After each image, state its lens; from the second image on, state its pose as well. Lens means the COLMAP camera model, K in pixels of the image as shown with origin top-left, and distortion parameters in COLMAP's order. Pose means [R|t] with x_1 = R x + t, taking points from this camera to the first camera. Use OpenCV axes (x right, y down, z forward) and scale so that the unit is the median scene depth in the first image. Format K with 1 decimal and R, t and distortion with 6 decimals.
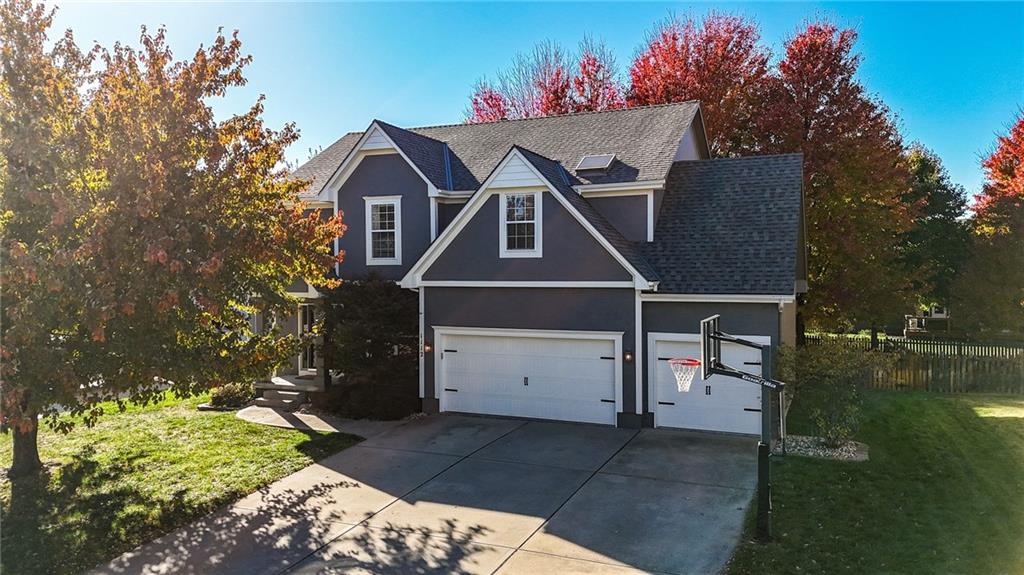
lens RADIAL K [[749.1, 0, 517.0], [0, 749.1, 289.8], [0, 0, 1]] dist [0.091207, -0.091484]
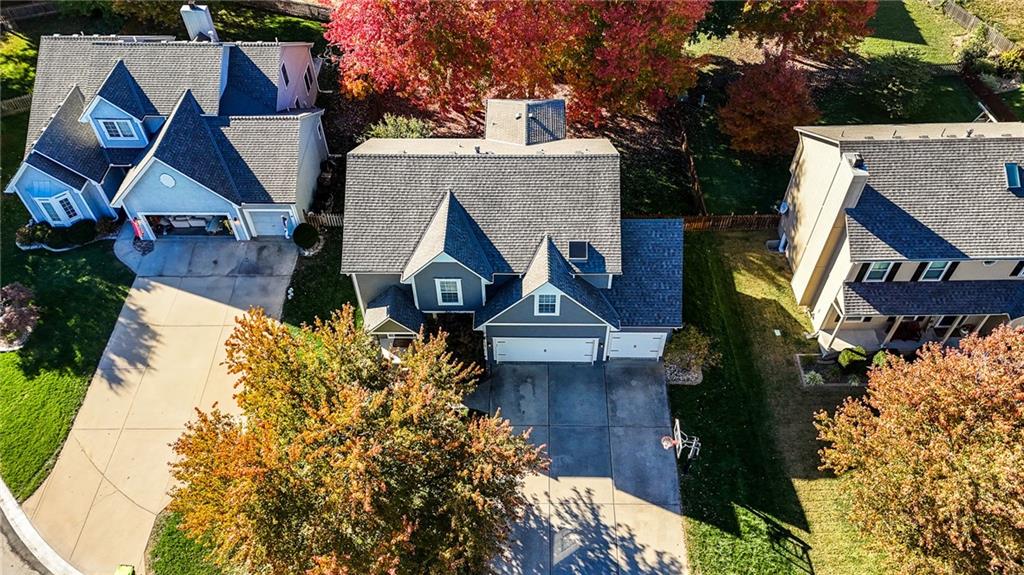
lens RADIAL K [[749.1, 0, 517.0], [0, 749.1, 289.8], [0, 0, 1]] dist [0.091207, -0.091484]
pose [[0.924764, -0.291414, 0.244721, -0.723889], [0.022690, 0.684170, 0.728970, -2.097288], [-0.379863, -0.668573, 0.639308, -0.164460]]
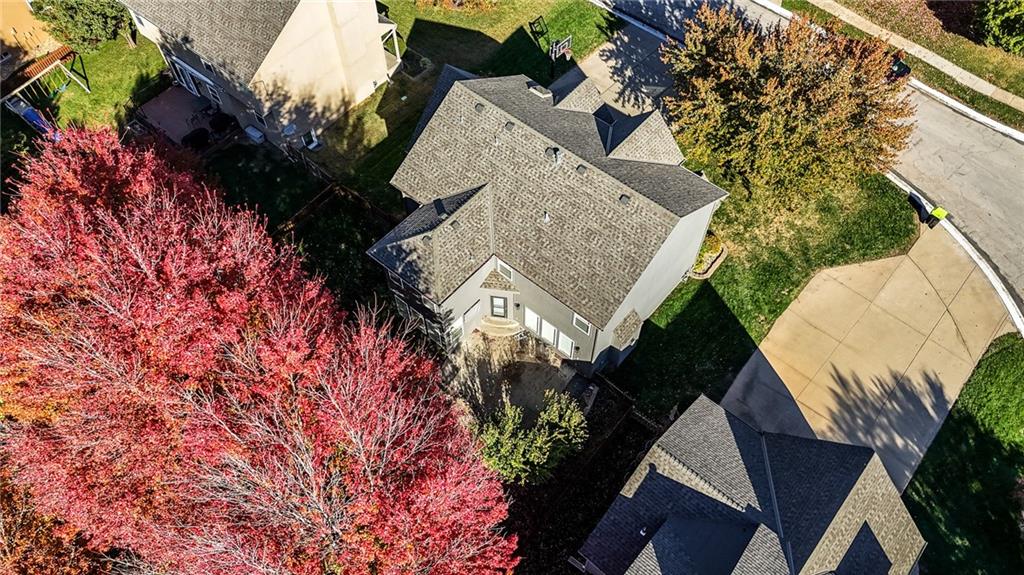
lens RADIAL K [[758.8, 0, 512.0], [0, 758.8, 287.5], [0, 0, 1]] dist [0.040767, -0.008444]
pose [[-0.953547, -0.249483, 0.168841, -0.430235], [0.014360, 0.522195, 0.852705, -2.431934], [-0.300903, 0.815519, -0.494355, 3.704500]]
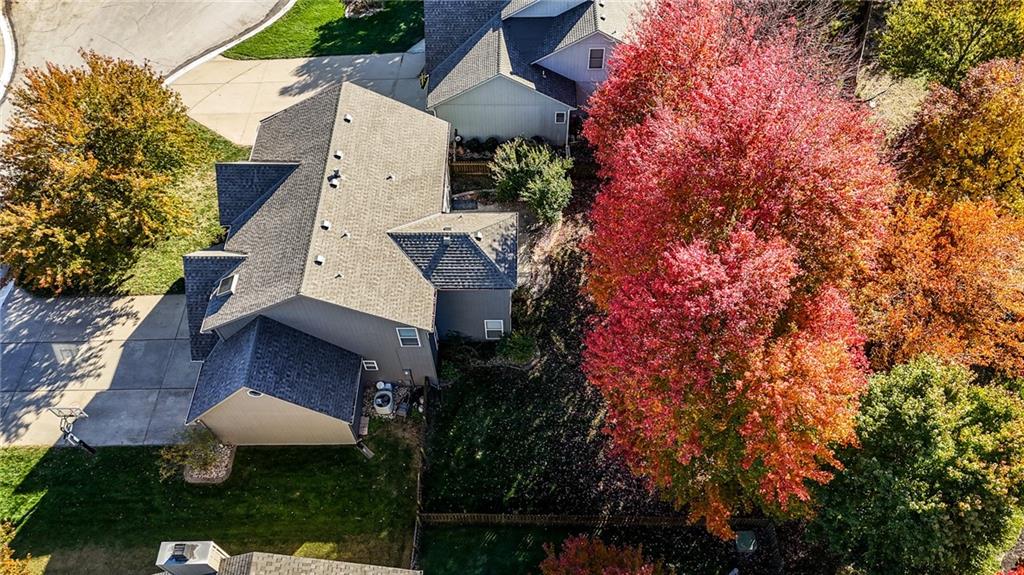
lens RADIAL K [[749.1, 0, 517.0], [0, 749.1, 289.8], [0, 0, 1]] dist [0.091207, -0.091484]
pose [[0.384318, 0.758920, -0.525681, 1.891834], [-0.015987, 0.574796, 0.818140, -2.357118], [0.923062, -0.306022, 0.233037, 1.843004]]
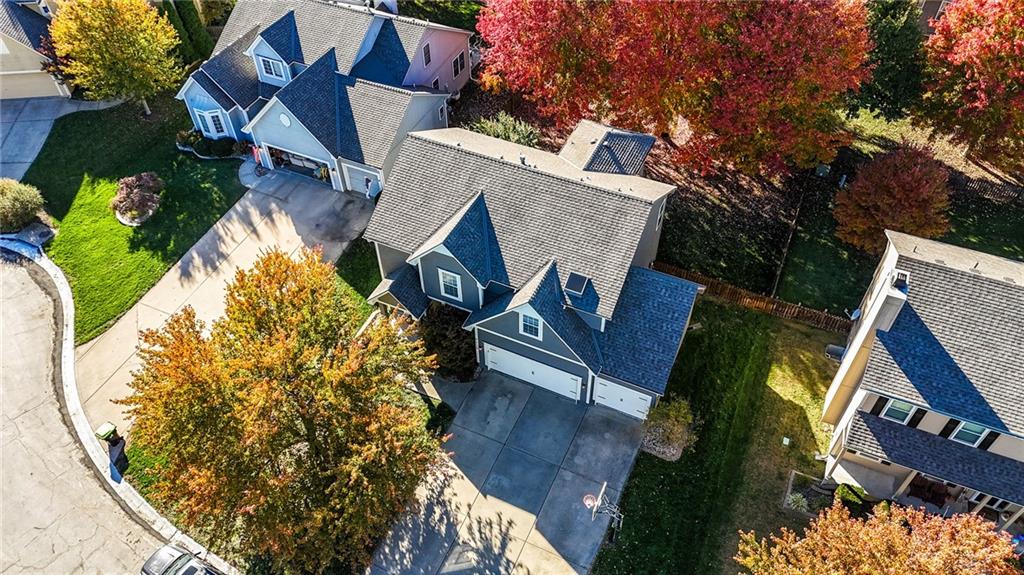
lens RADIAL K [[749.1, 0, 517.0], [0, 749.1, 289.8], [0, 0, 1]] dist [0.091207, -0.091484]
pose [[0.999475, 0.015749, -0.028307, 0.031652], [0.009090, 0.702398, 0.711727, -2.087794], [0.031092, -0.711610, 0.701886, -0.300972]]
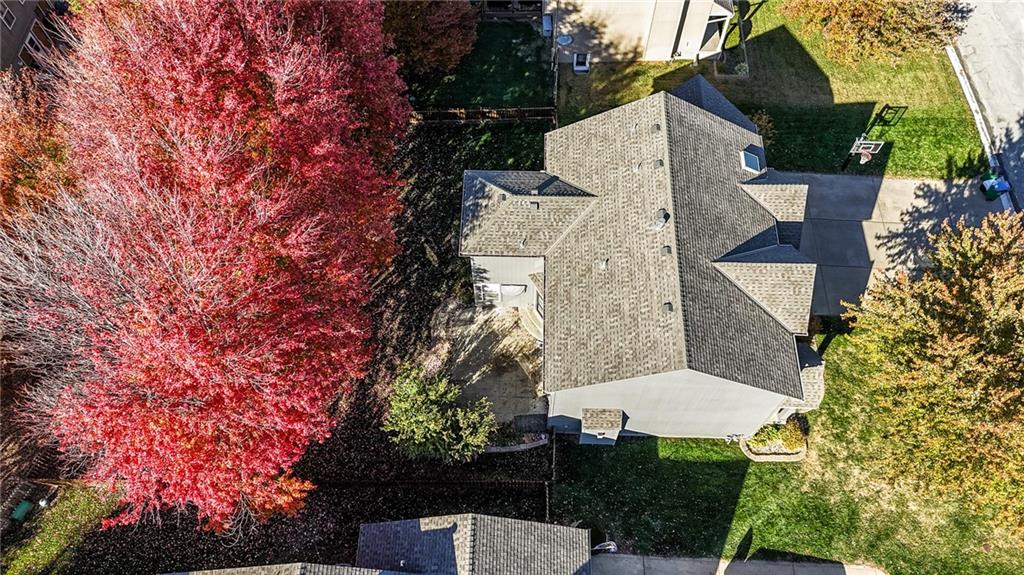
lens RADIAL K [[758.8, 0, 512.0], [0, 758.8, 287.5], [0, 0, 1]] dist [0.040767, -0.008444]
pose [[-0.368022, -0.817805, 0.442441, -1.036315], [0.036931, 0.462605, 0.885795, -2.395875], [-0.929083, 0.342332, -0.140047, 2.805072]]
